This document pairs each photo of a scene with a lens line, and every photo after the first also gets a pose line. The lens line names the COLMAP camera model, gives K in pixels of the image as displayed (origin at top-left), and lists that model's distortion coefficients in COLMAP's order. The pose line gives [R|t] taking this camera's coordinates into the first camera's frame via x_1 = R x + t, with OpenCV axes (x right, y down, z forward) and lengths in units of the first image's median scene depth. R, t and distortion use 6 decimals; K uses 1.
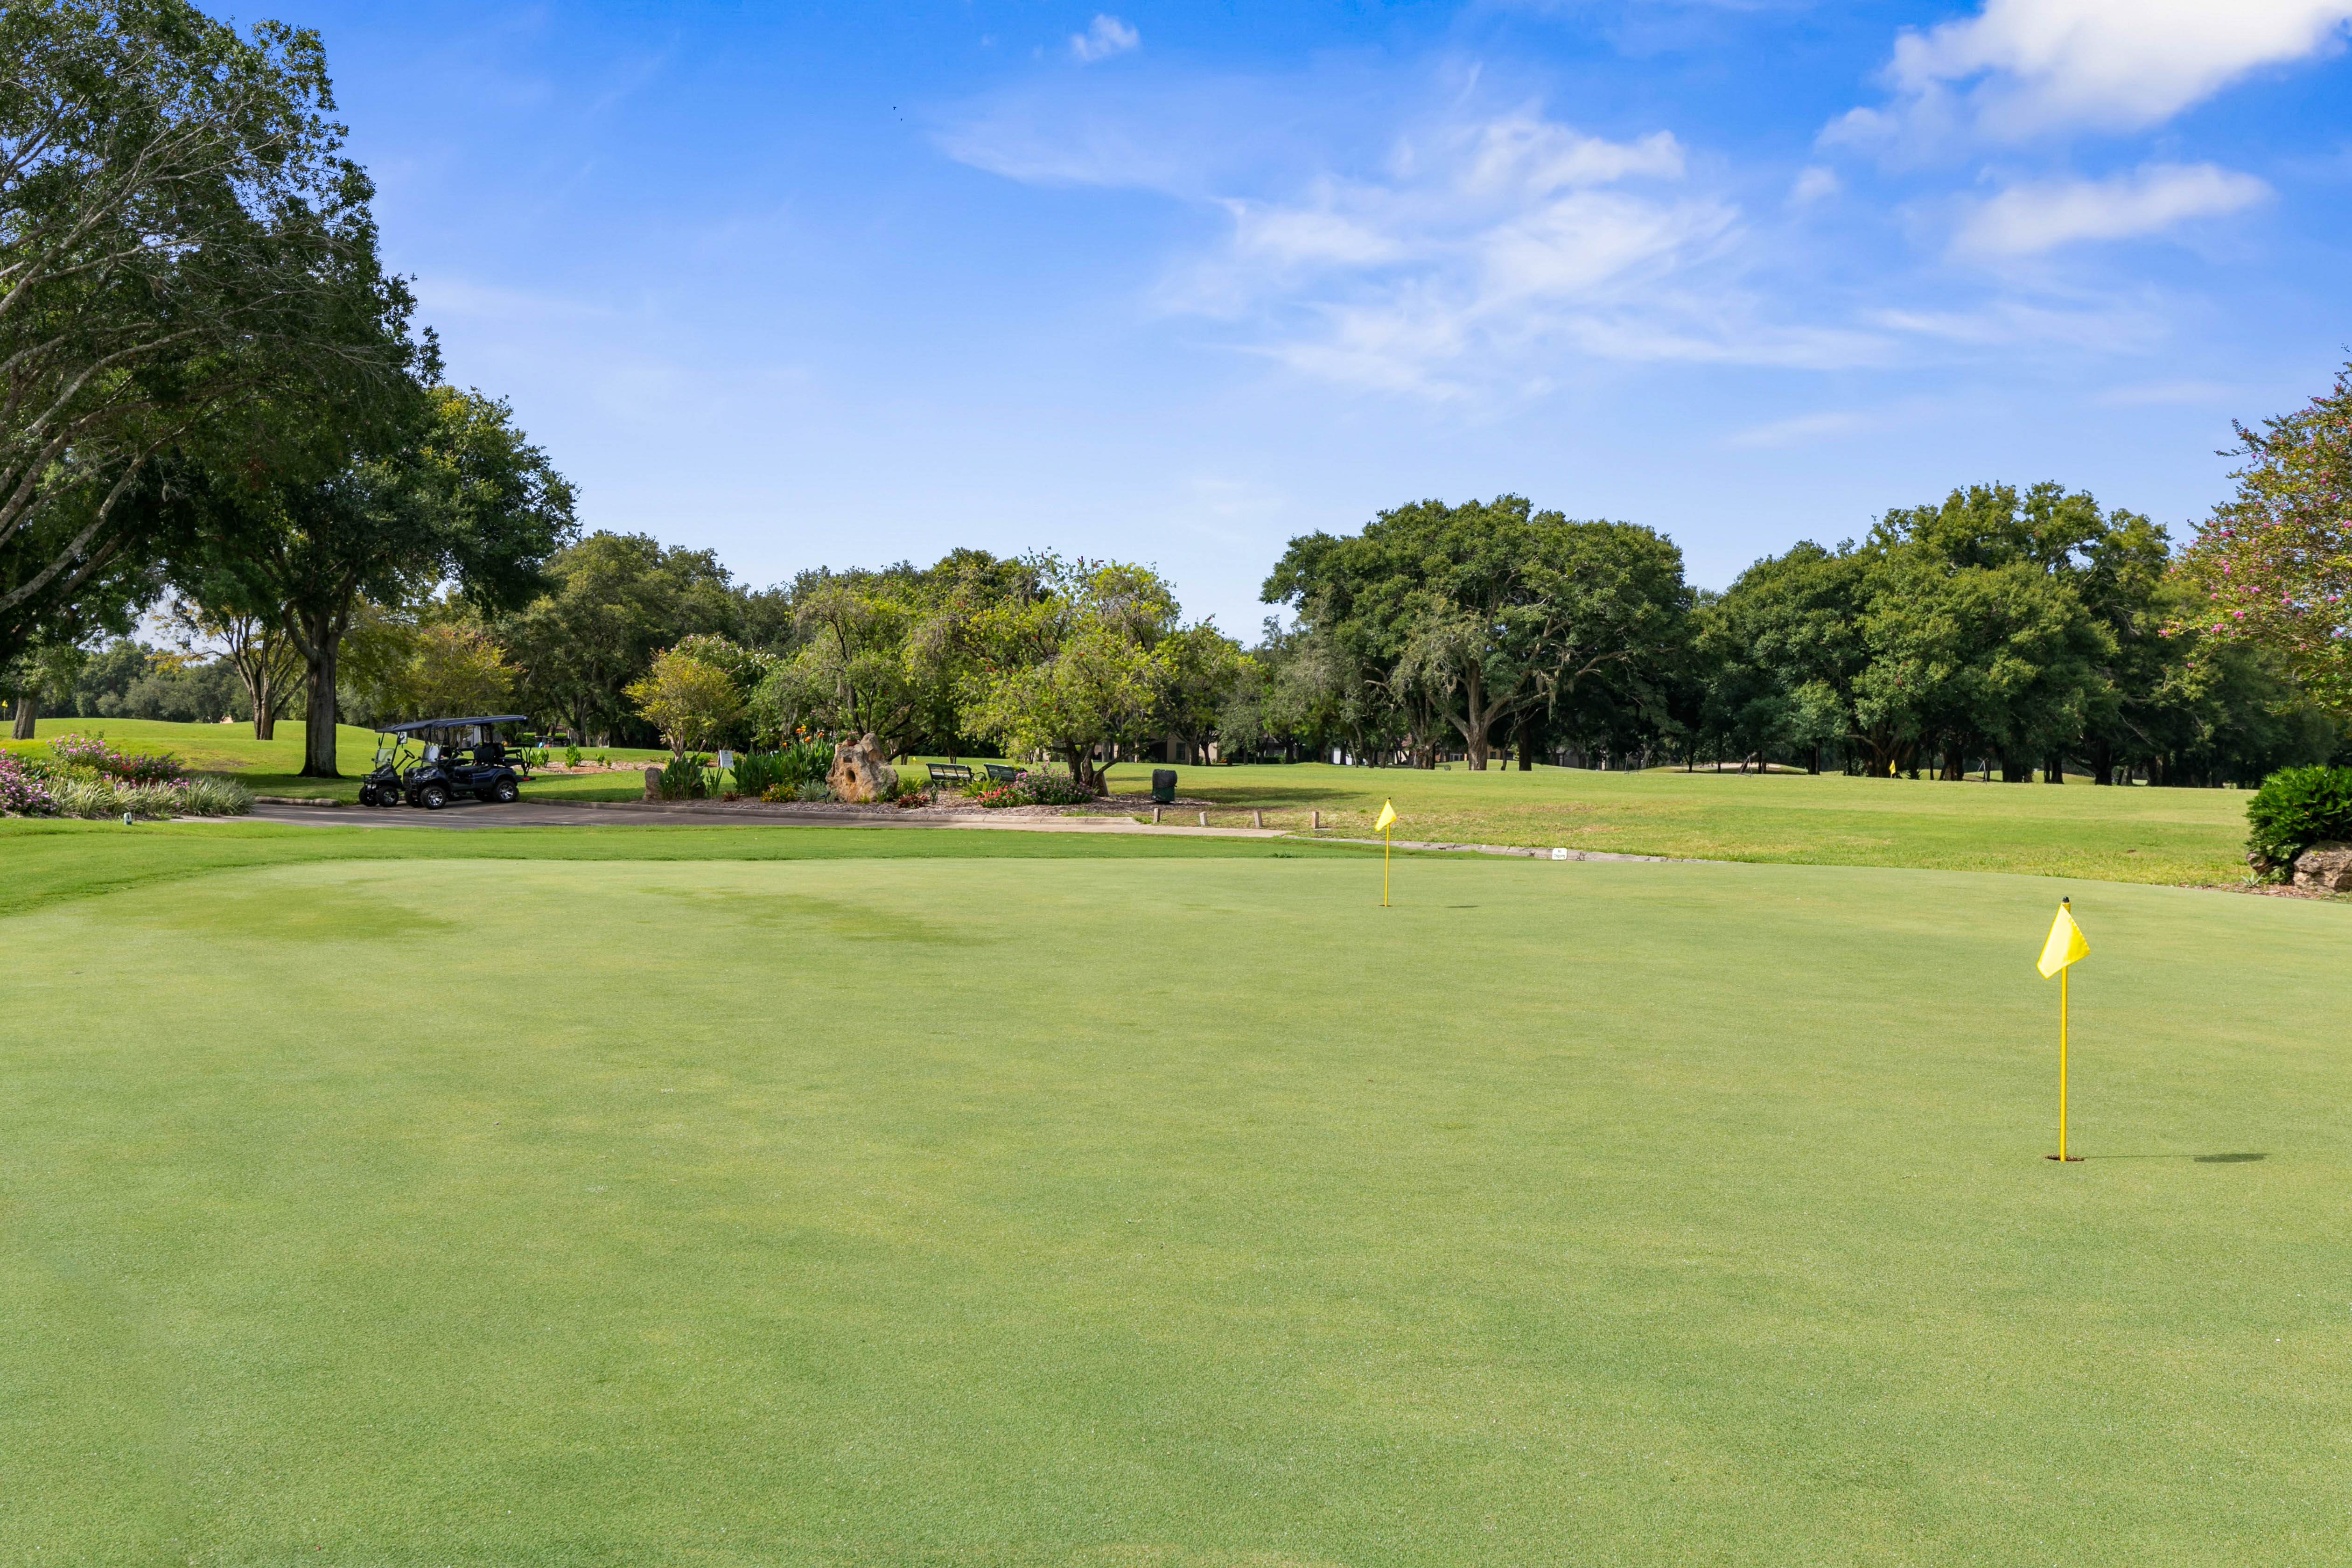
lens RADIAL K [[2229.5, 0, 1178.8], [0, 2229.5, 774.2], [0, 0, 1]] dist [-0.009580, 0.000000]
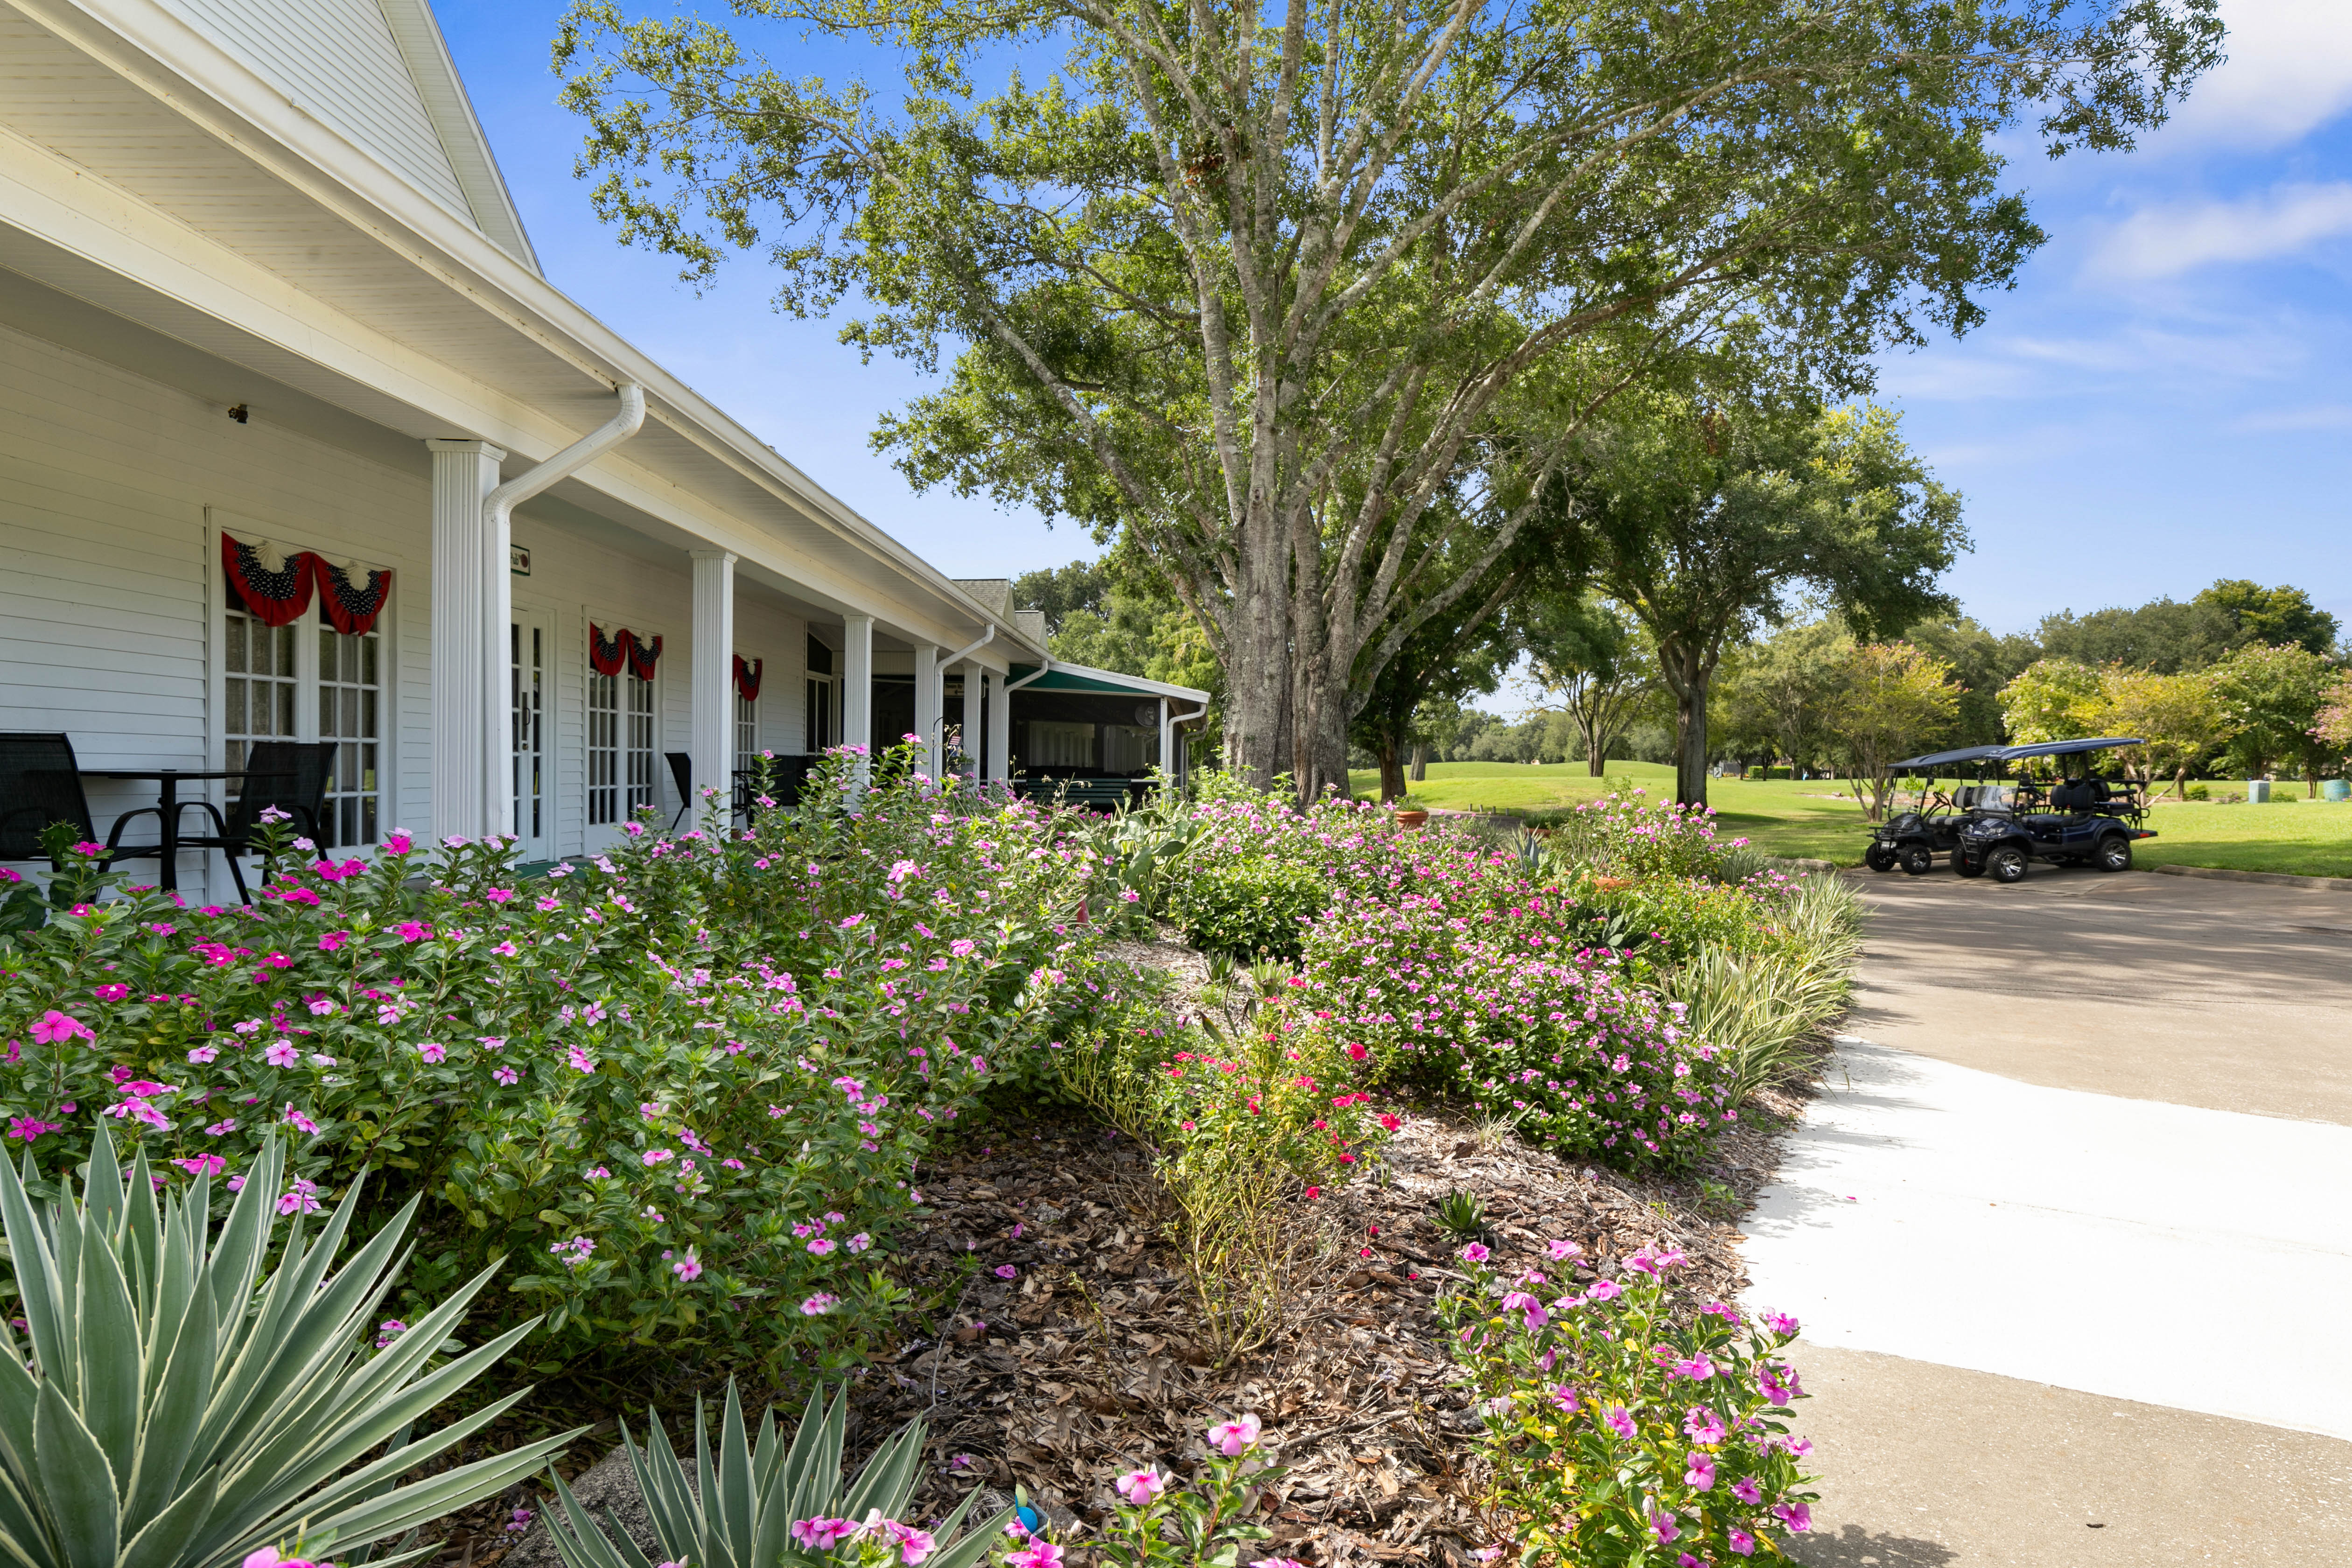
lens RADIAL K [[1634.9, 0, 1182.7], [0, 1634.9, 784.1], [0, 0, 1]] dist [-0.007852, -0.000884]
pose [[0.815872, -0.016033, -0.578010, -0.154127], [0.011313, 0.999867, -0.011767, -0.006378], [0.578121, 0.003061, 0.815945, 0.279313]]
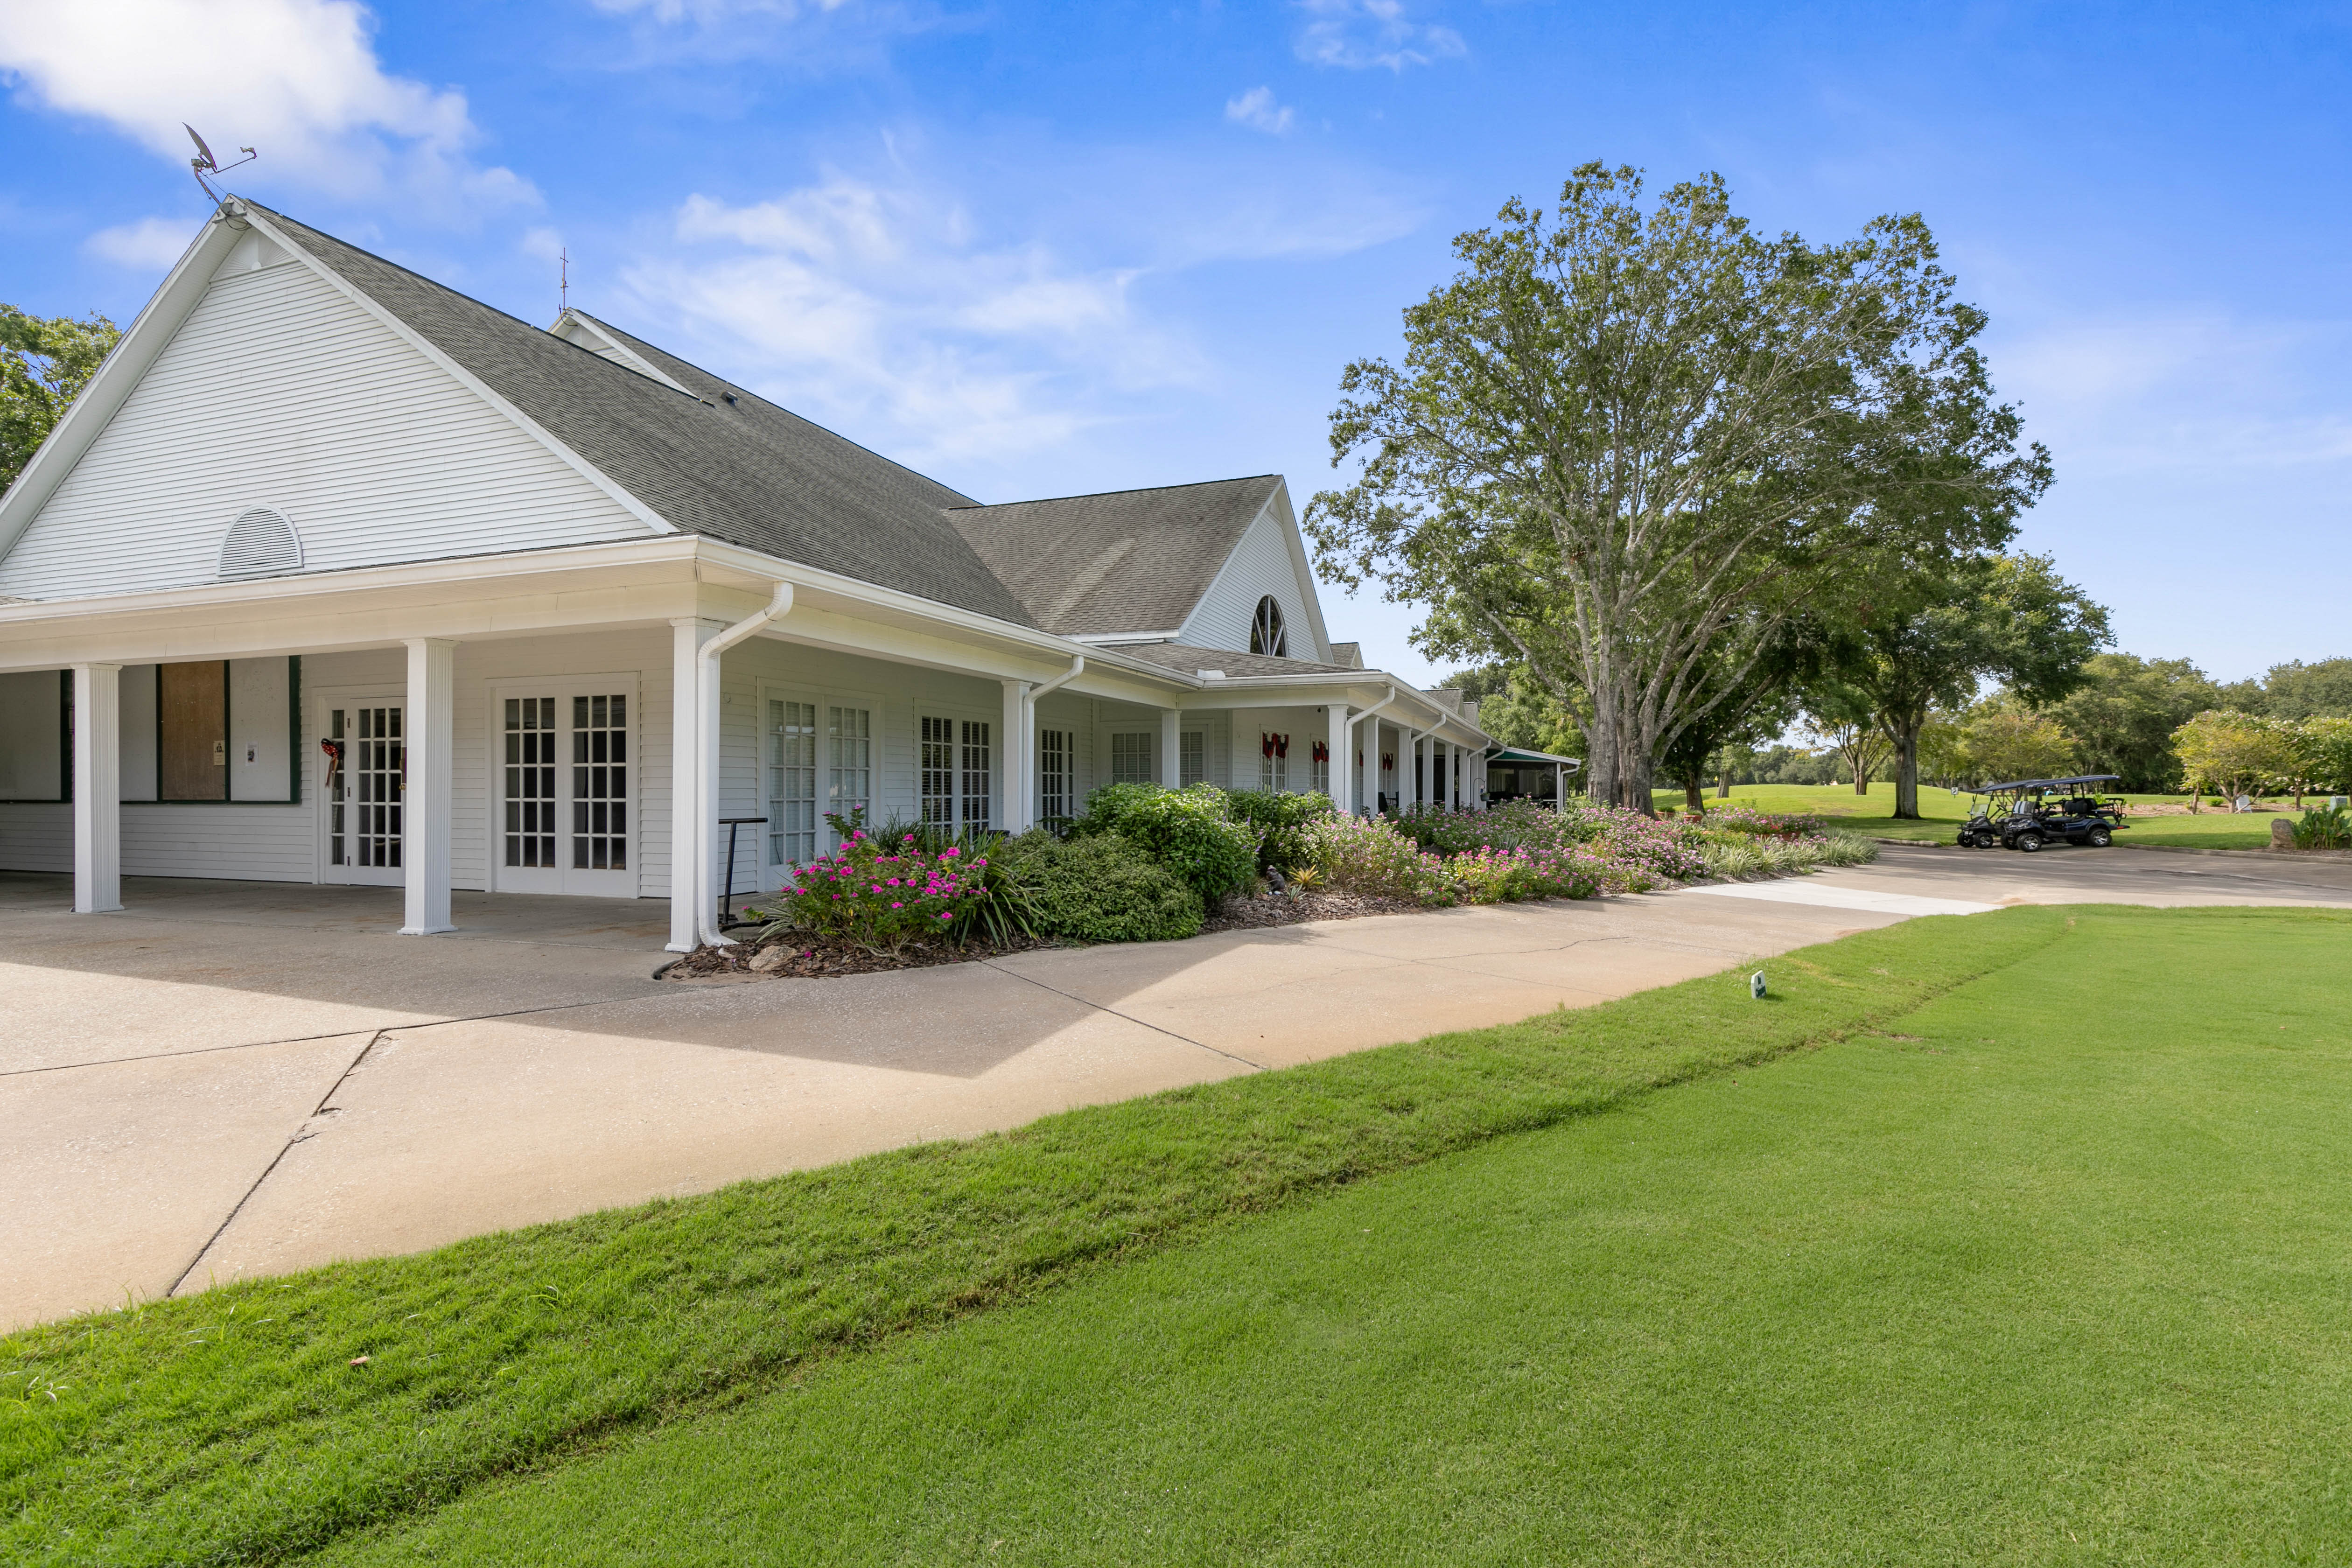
lens RADIAL K [[1051.2, 0, 1174.7], [0, 1051.2, 789.4], [0, 0, 1]] dist [-0.010504, 0.000684]
pose [[0.568216, -0.027336, -0.822425, -0.074062], [0.010010, 0.999604, -0.026309, -0.005422], [0.822819, 0.006717, 0.568264, 0.159961]]
